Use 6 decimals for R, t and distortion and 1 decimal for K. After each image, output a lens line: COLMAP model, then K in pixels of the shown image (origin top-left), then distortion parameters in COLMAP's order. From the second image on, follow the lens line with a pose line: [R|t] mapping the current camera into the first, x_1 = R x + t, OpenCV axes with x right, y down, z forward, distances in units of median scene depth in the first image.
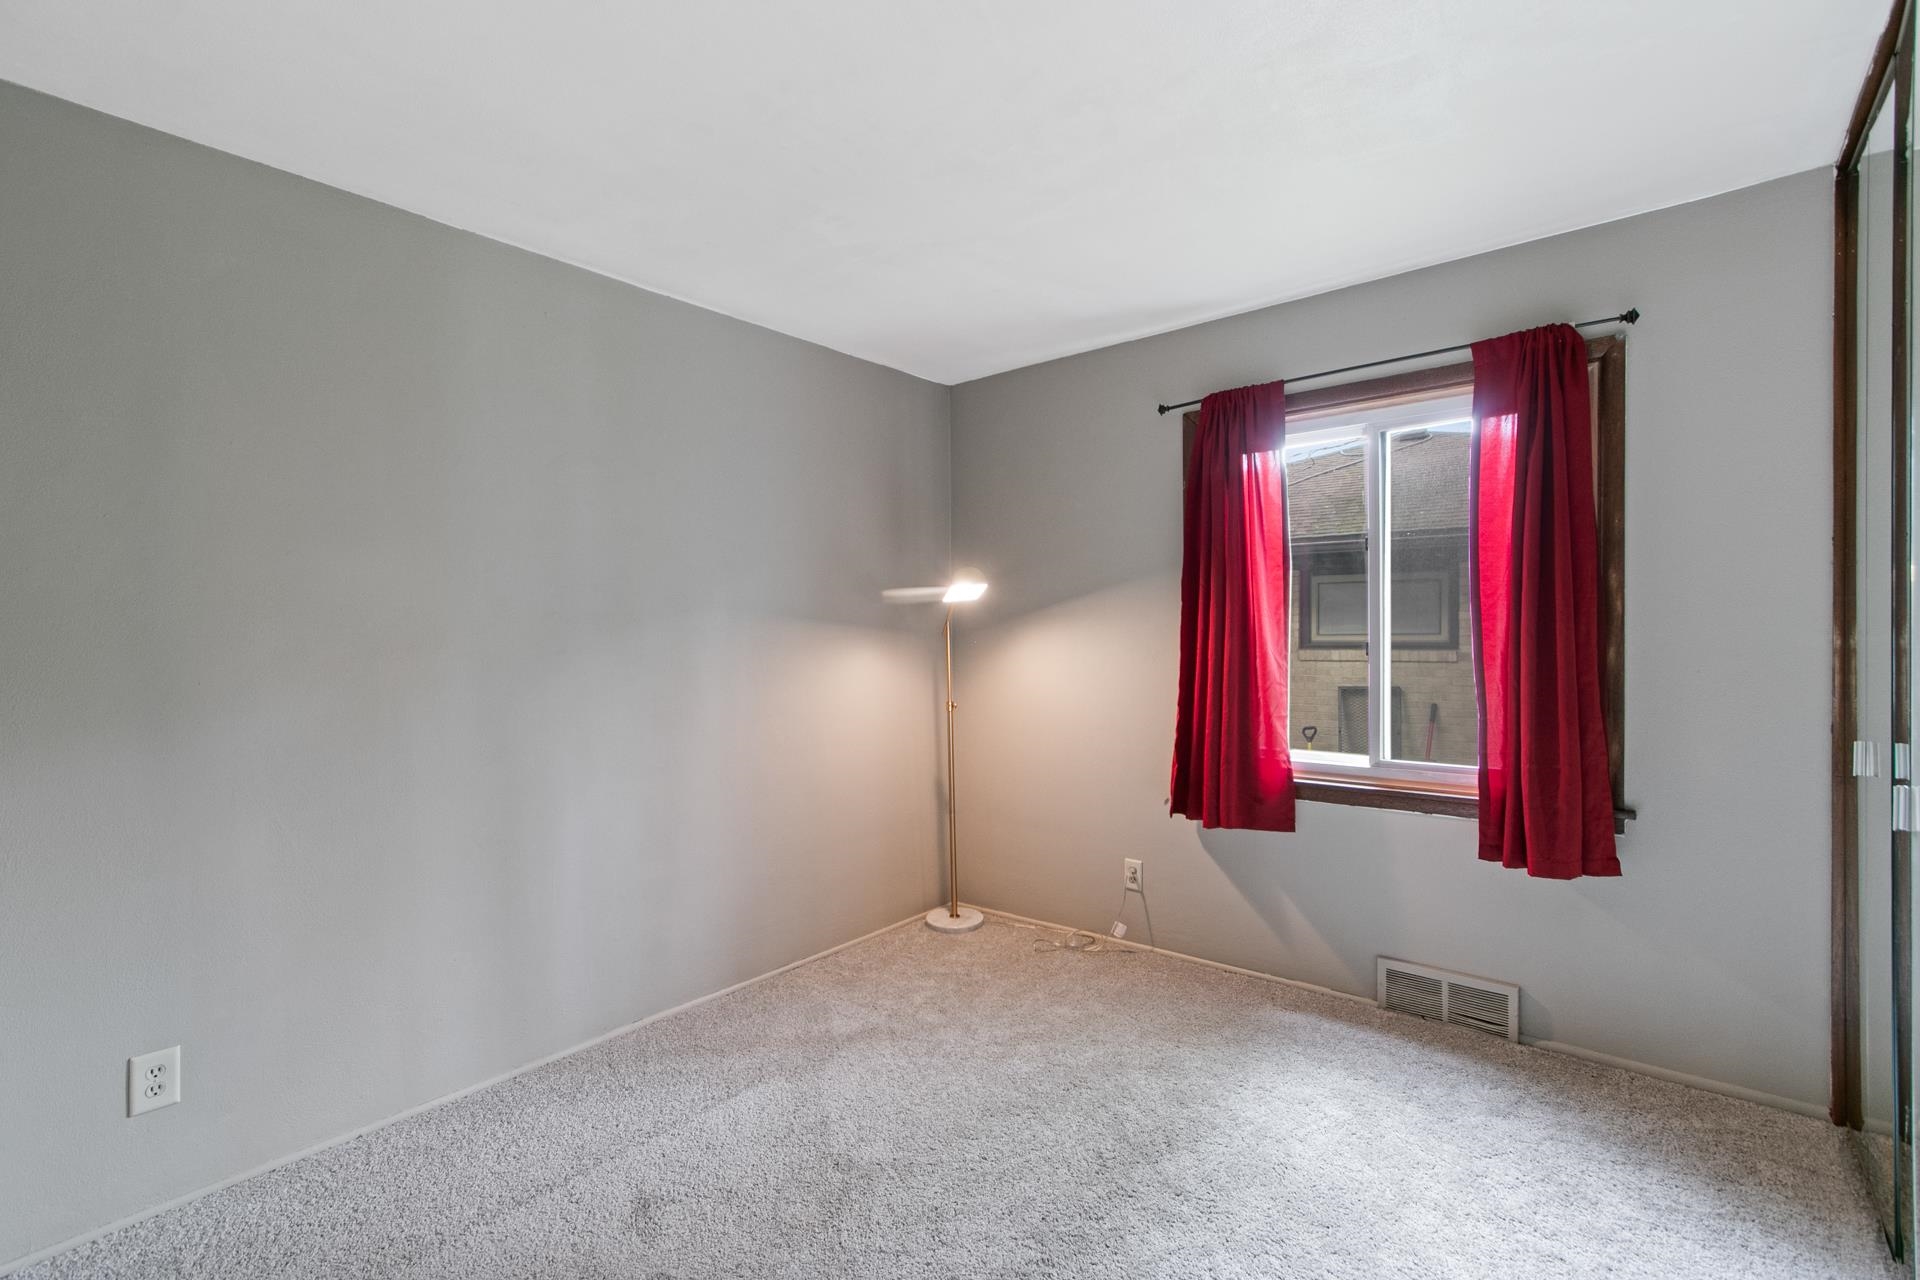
lens RADIAL K [[900.1, 0, 970.5], [0, 900.1, 631.9], [0, 0, 1]] dist [0.010161, -0.002399]
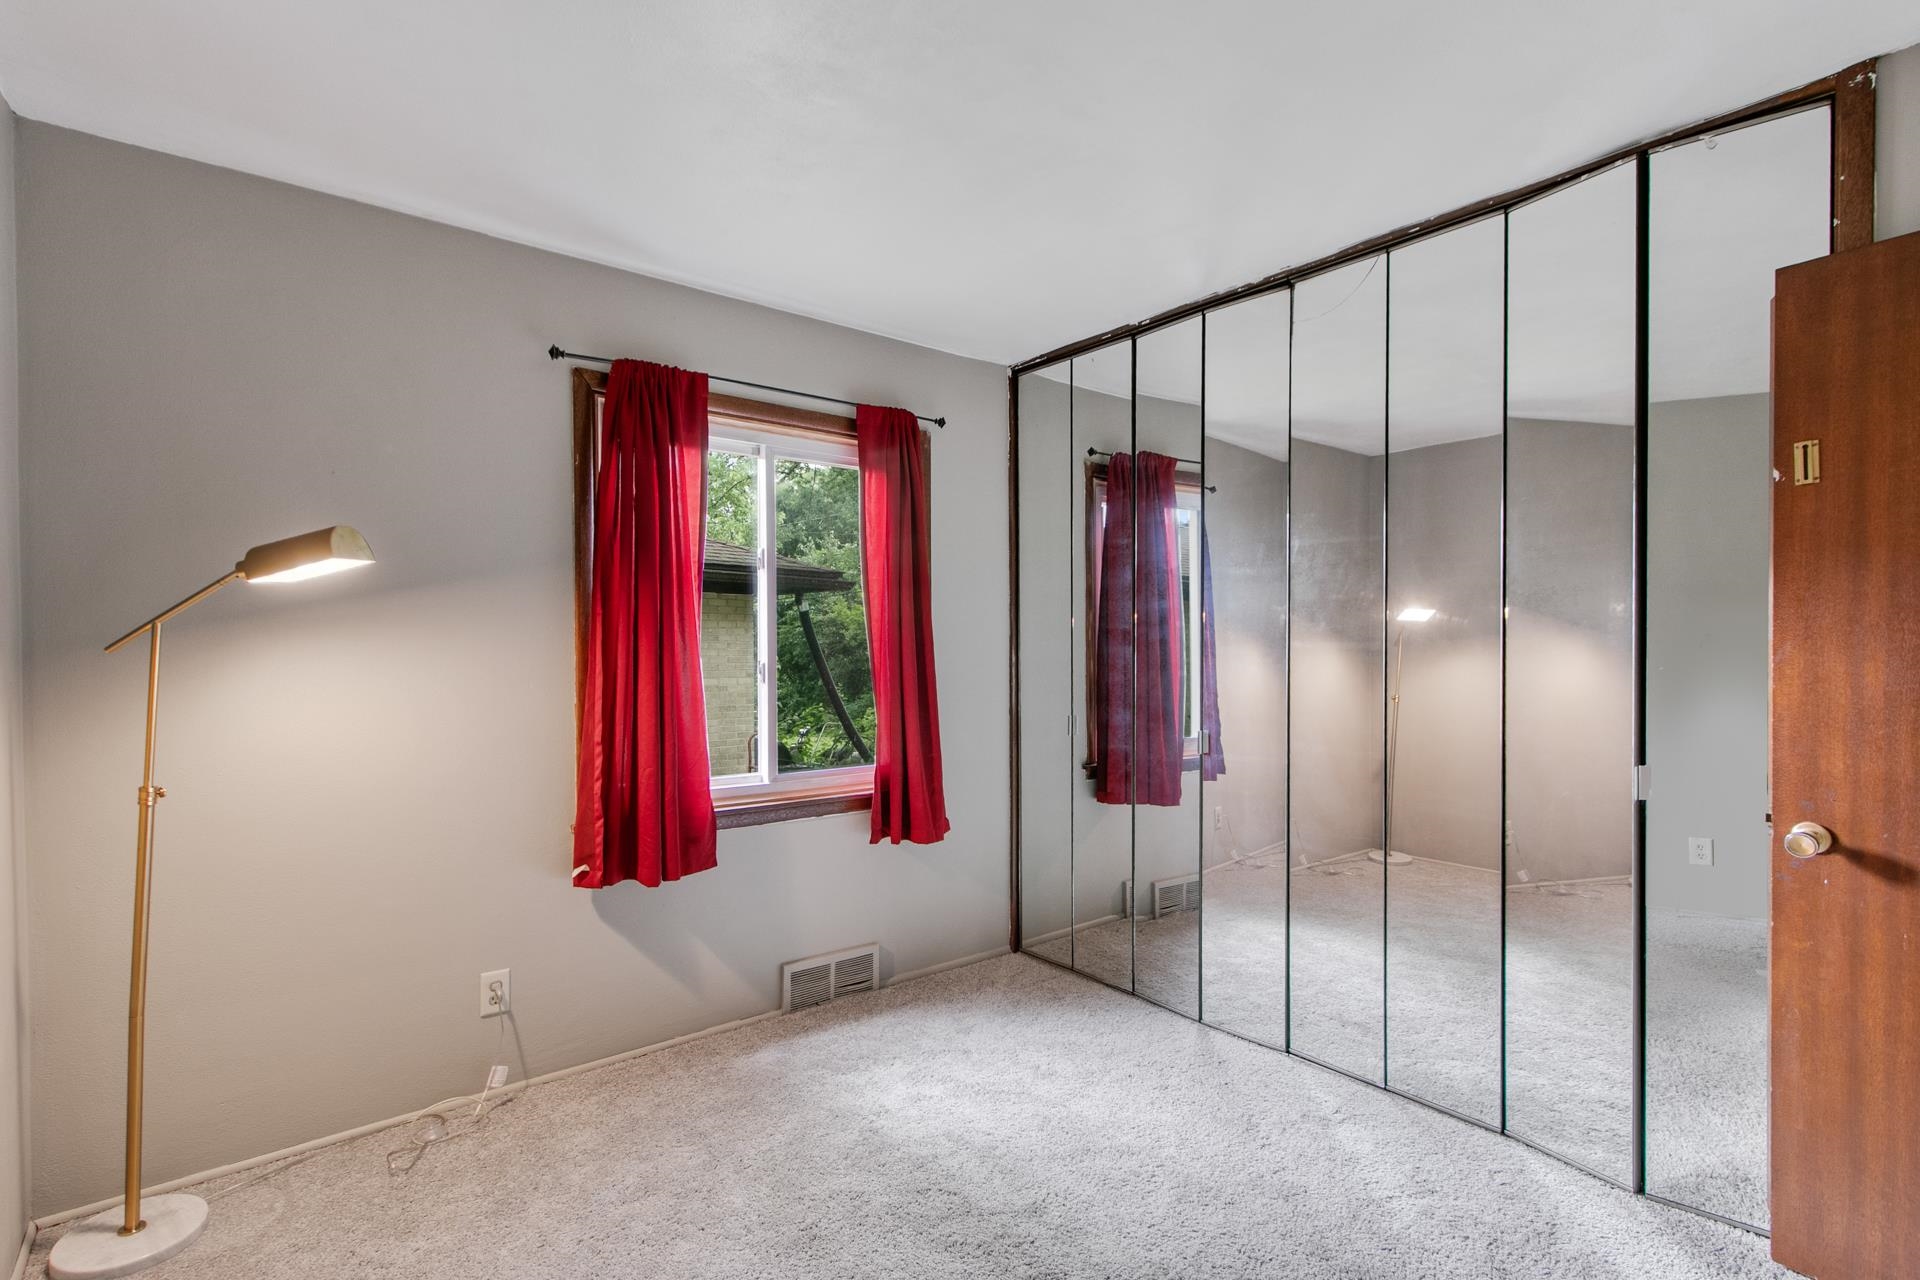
lens RADIAL K [[900.1, 0, 970.8], [0, 900.1, 652.0], [0, 0, 1]] dist [0.010161, -0.002399]
pose [[0.207874, 0.003386, 0.978150, -0.517936], [-0.004873, 0.999985, -0.002426, 0.002502], [-0.978143, -0.004263, 0.207888, 0.581344]]
